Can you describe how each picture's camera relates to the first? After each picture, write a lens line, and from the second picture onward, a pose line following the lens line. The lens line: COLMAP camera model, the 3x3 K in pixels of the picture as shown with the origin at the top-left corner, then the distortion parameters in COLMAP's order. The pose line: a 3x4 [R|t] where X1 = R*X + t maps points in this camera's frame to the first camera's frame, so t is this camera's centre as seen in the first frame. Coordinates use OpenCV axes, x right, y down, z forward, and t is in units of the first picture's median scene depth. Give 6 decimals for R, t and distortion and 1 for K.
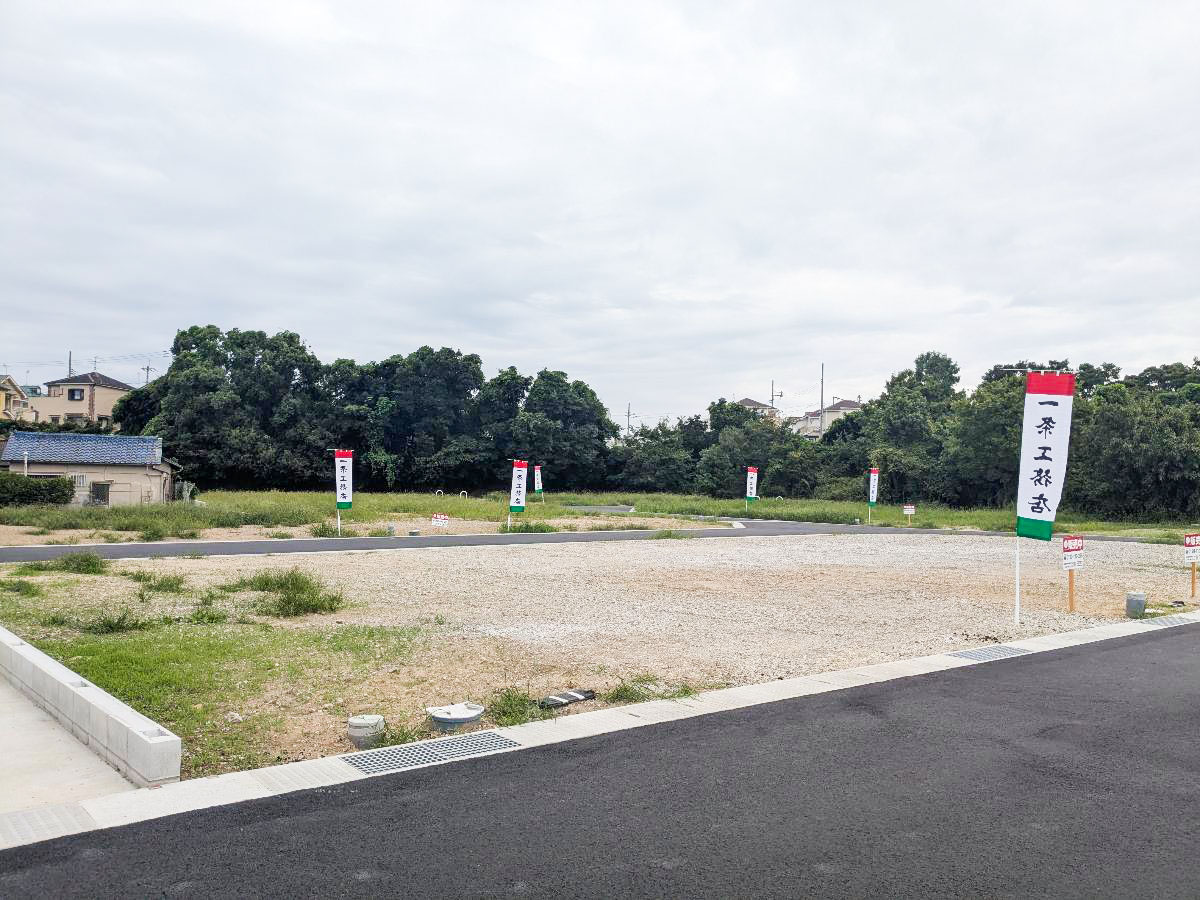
lens RADIAL K [[953.9, 0, 606.5], [0, 953.9, 457.7], [0, 0, 1]] dist [0.040964, -0.059328]
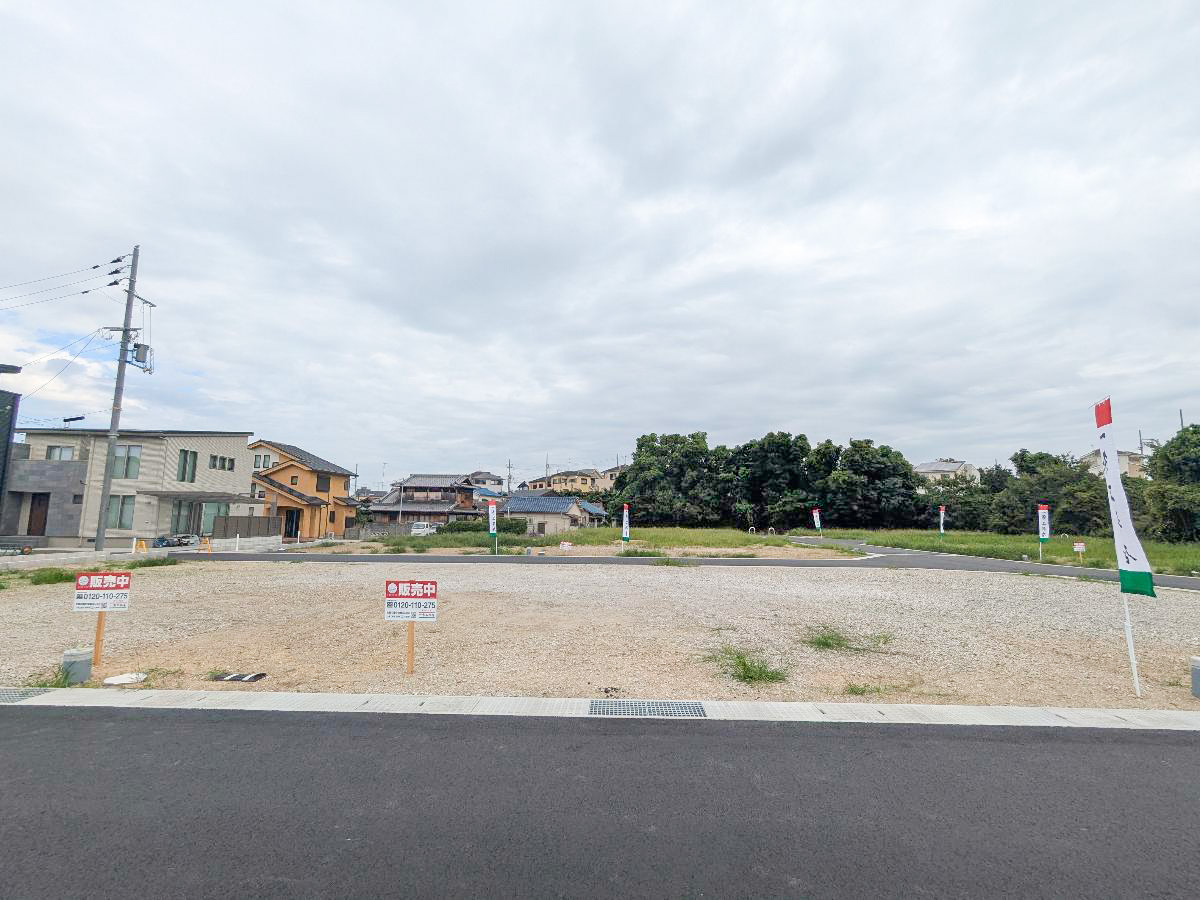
lens RADIAL K [[564.4, 0, 598.7], [0, 564.4, 453.1], [0, 0, 1]] dist [0.009617, 0.000541]
pose [[0.771589, -0.081975, -0.630817, 0.167931], [0.019669, 0.994262, -0.105148, 0.005918], [0.635817, 0.068723, 0.768774, 0.135533]]
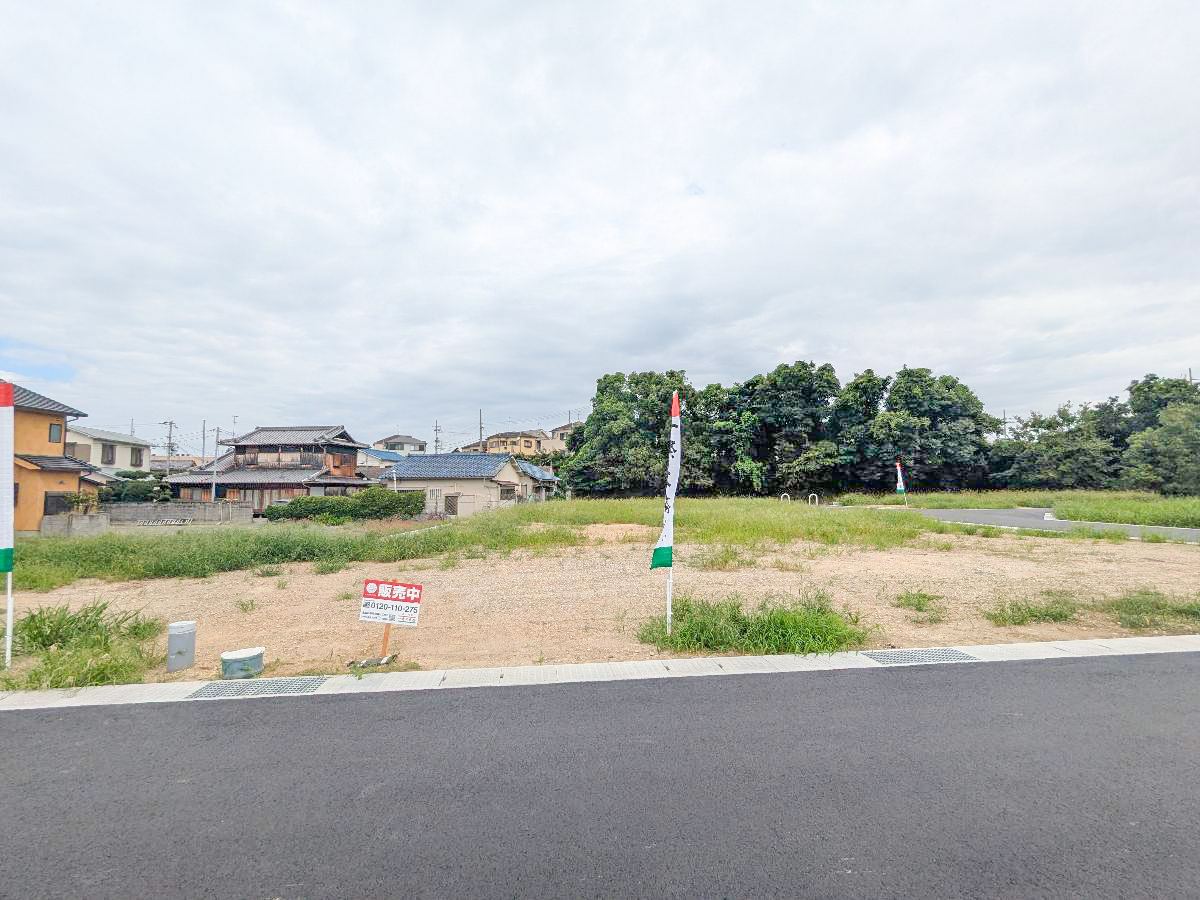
lens RADIAL K [[564.4, 0, 607.0], [0, 564.4, 443.6], [0, 0, 1]] dist [0.009617, 0.000541]
pose [[0.834233, -0.073842, -0.546445, -0.007363], [0.043530, 0.996719, -0.068232, 0.011974], [0.549691, 0.033135, 0.834711, 0.346652]]
